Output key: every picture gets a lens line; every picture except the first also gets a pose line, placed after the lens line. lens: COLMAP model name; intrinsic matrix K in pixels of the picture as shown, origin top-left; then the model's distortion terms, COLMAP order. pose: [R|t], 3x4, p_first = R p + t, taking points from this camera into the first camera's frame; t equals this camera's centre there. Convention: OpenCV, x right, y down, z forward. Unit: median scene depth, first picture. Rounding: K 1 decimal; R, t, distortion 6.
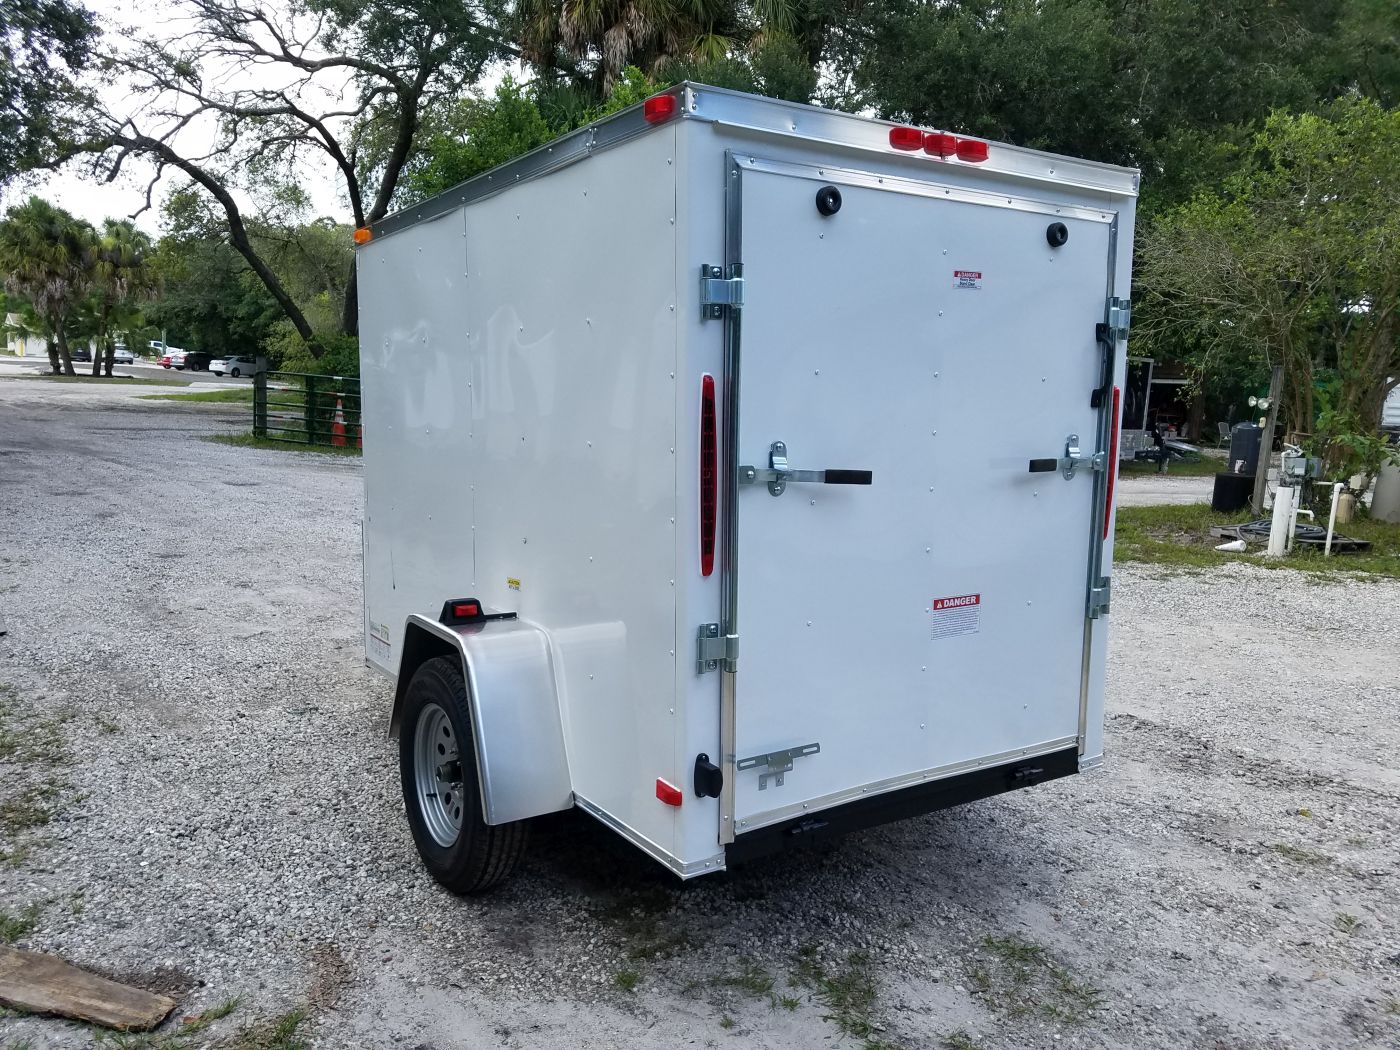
lens RADIAL K [[1073.6, 0, 700.0], [0, 1073.6, 525.0], [0, 0, 1]] dist [0.091462, -0.122370]
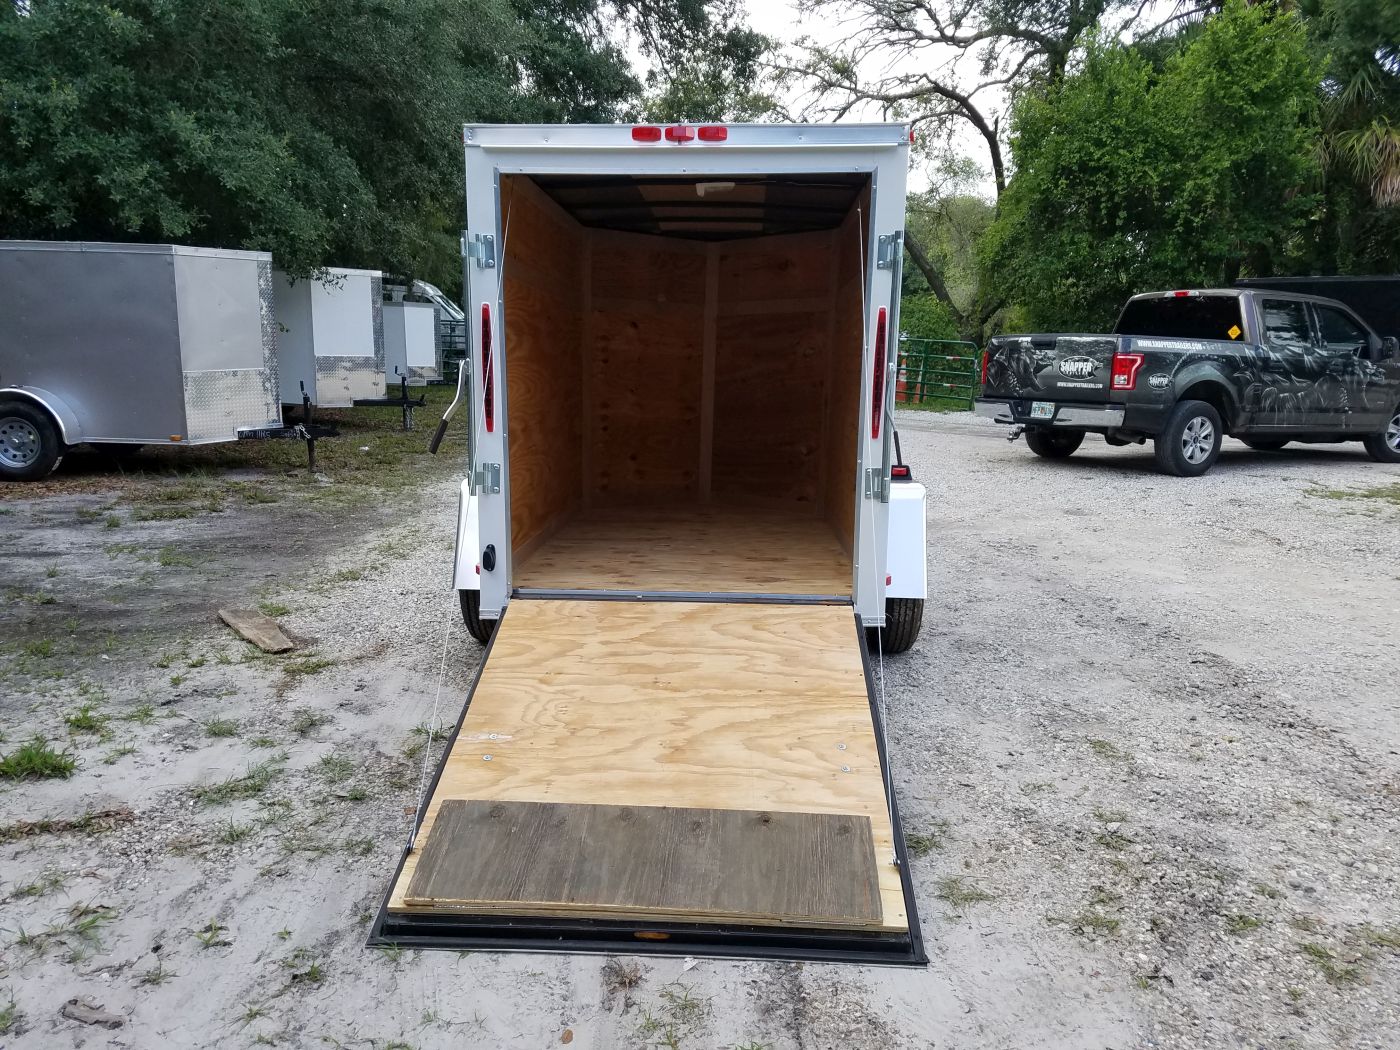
lens RADIAL K [[1073.6, 0, 700.0], [0, 1073.6, 525.0], [0, 0, 1]] dist [0.091462, -0.122370]
pose [[0.814633, 0.085060, -0.573705, 0.202510], [-0.066802, 0.996365, 0.052870, 0.014002], [0.576117, -0.004745, 0.817354, -0.023660]]
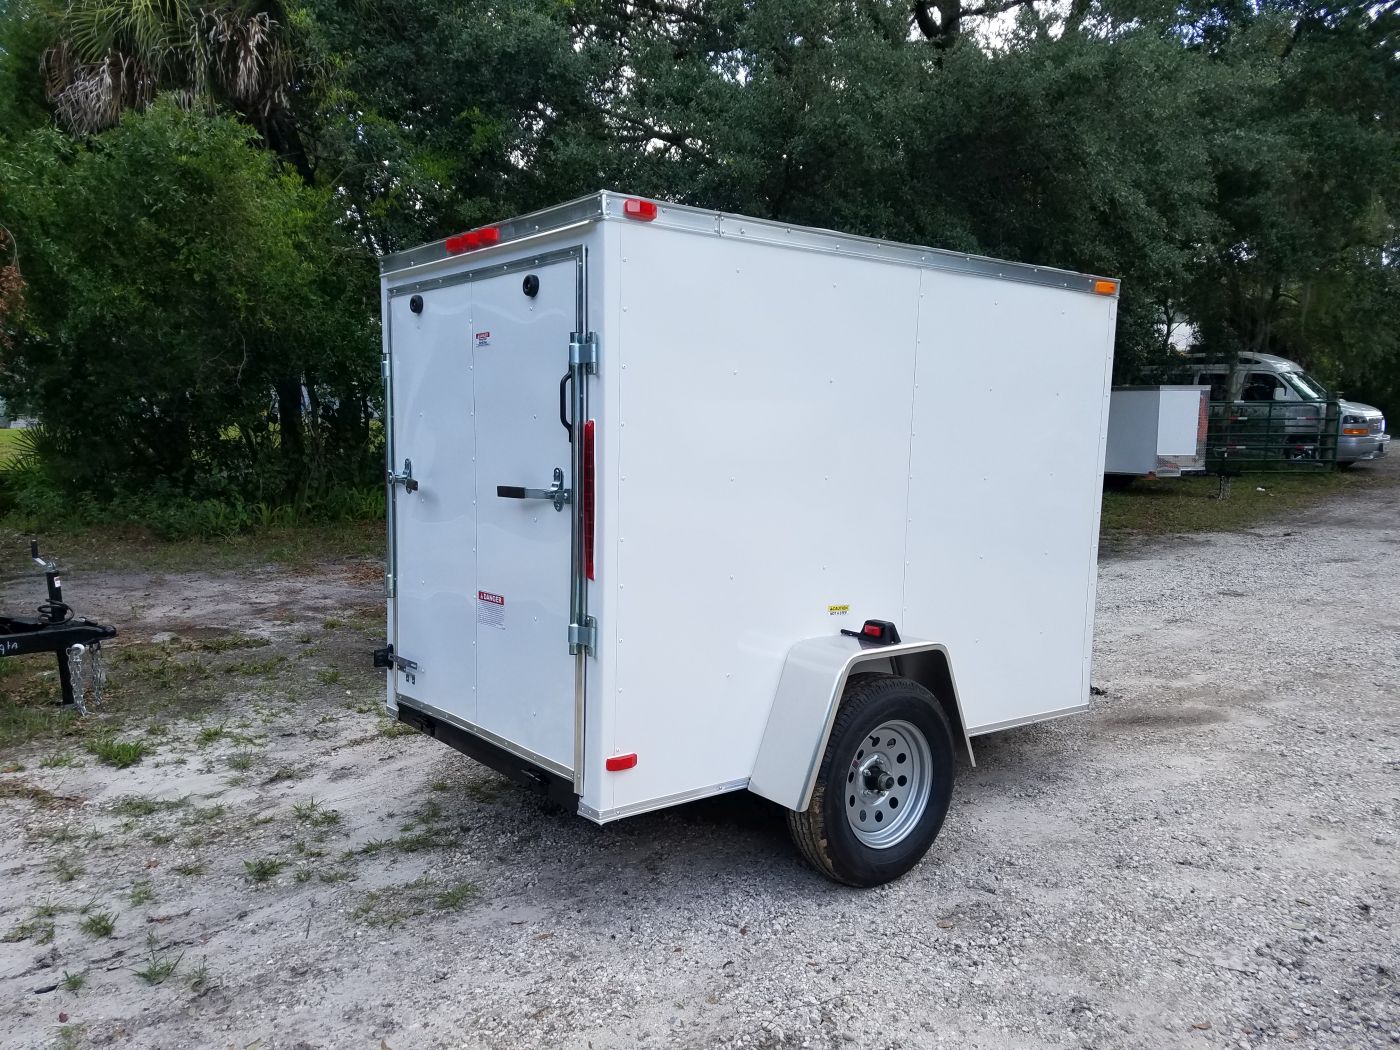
lens RADIAL K [[1073.6, 0, 700.0], [0, 1073.6, 525.0], [0, 0, 1]] dist [0.091462, -0.122370]
pose [[0.095061, 0.074367, -0.992690, 0.294018], [-0.123855, 0.990341, 0.062331, -0.023401], [0.987737, 0.117024, 0.103353, 0.219360]]
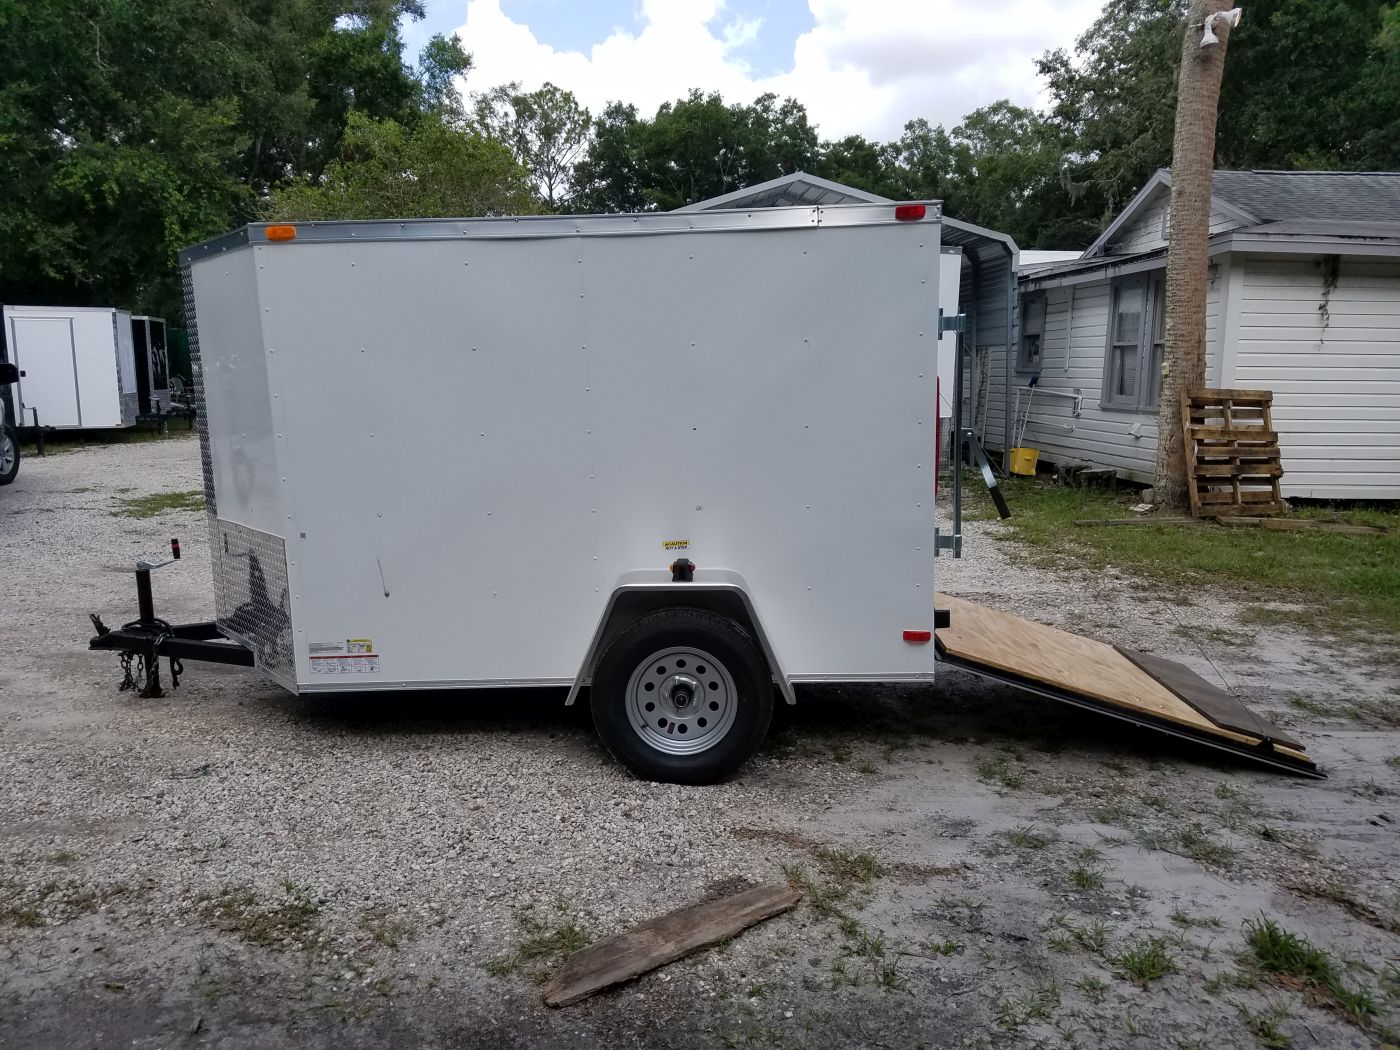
lens RADIAL K [[1056.4, 0, 649.0], [0, 1056.4, 528.4], [0, 0, 1]] dist [0.061207, -0.088173]
pose [[0.596460, -0.161450, 0.786237, -0.260663], [0.121990, 0.986416, 0.110011, -0.023863], [-0.793318, 0.030297, 0.608053, 0.058929]]
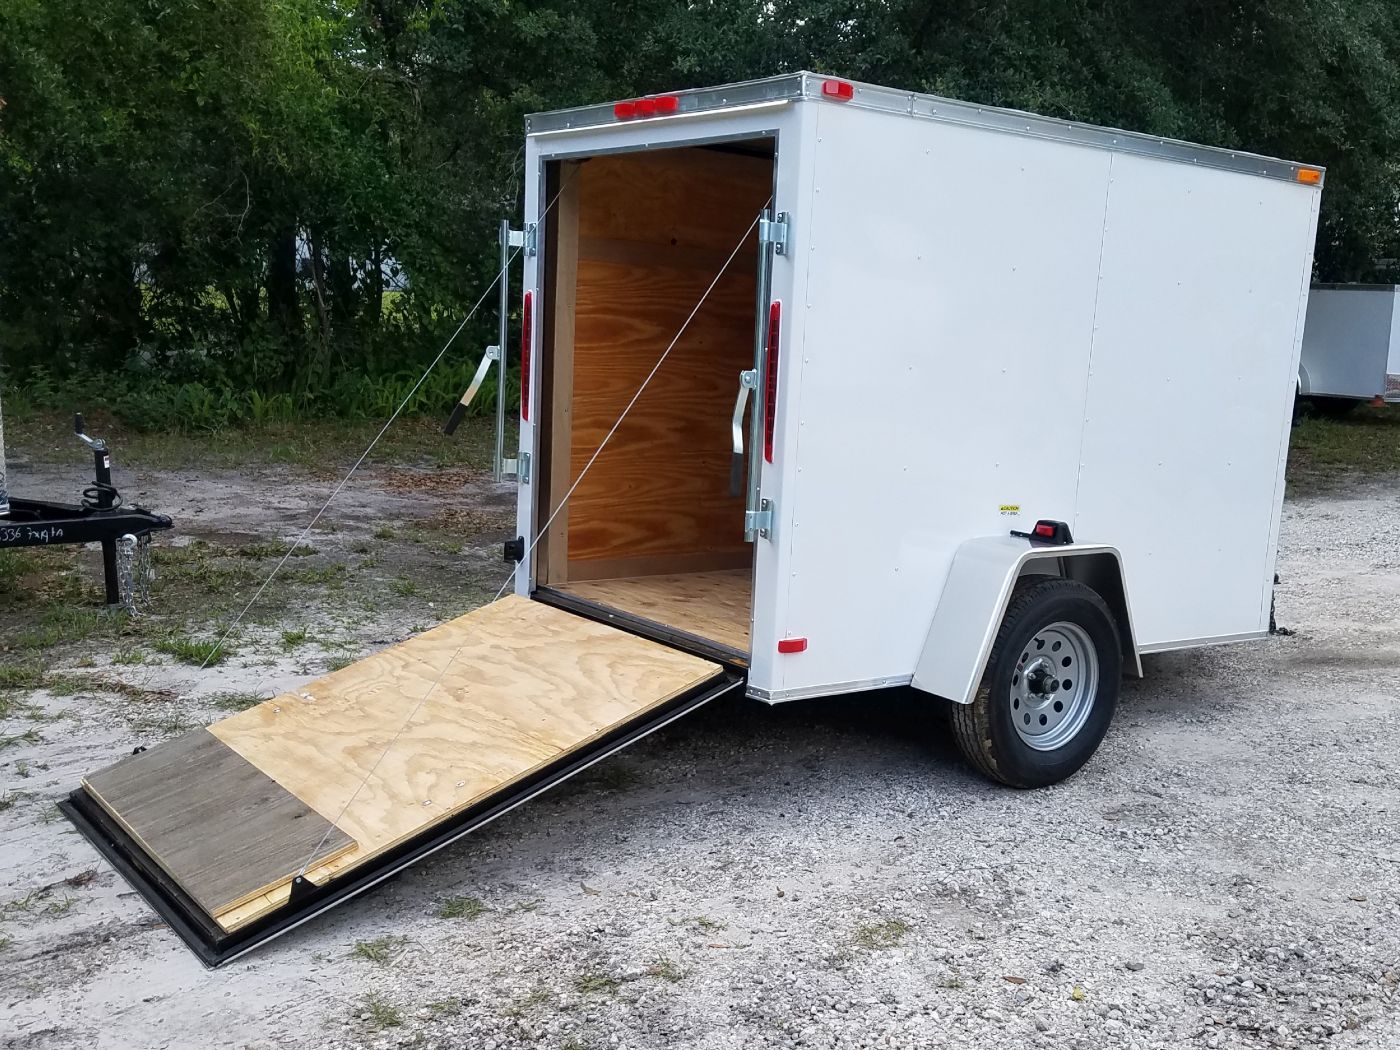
lens RADIAL K [[1457.2, 0, 803.2], [0, 1457.2, 502.0], [0, 0, 1]] dist [0.278561, -0.502304]
pose [[0.113909, 0.110750, -0.987299, 0.373211], [-0.160587, 0.982752, 0.091713, -0.016495], [0.980427, 0.148100, 0.129729, 0.189519]]
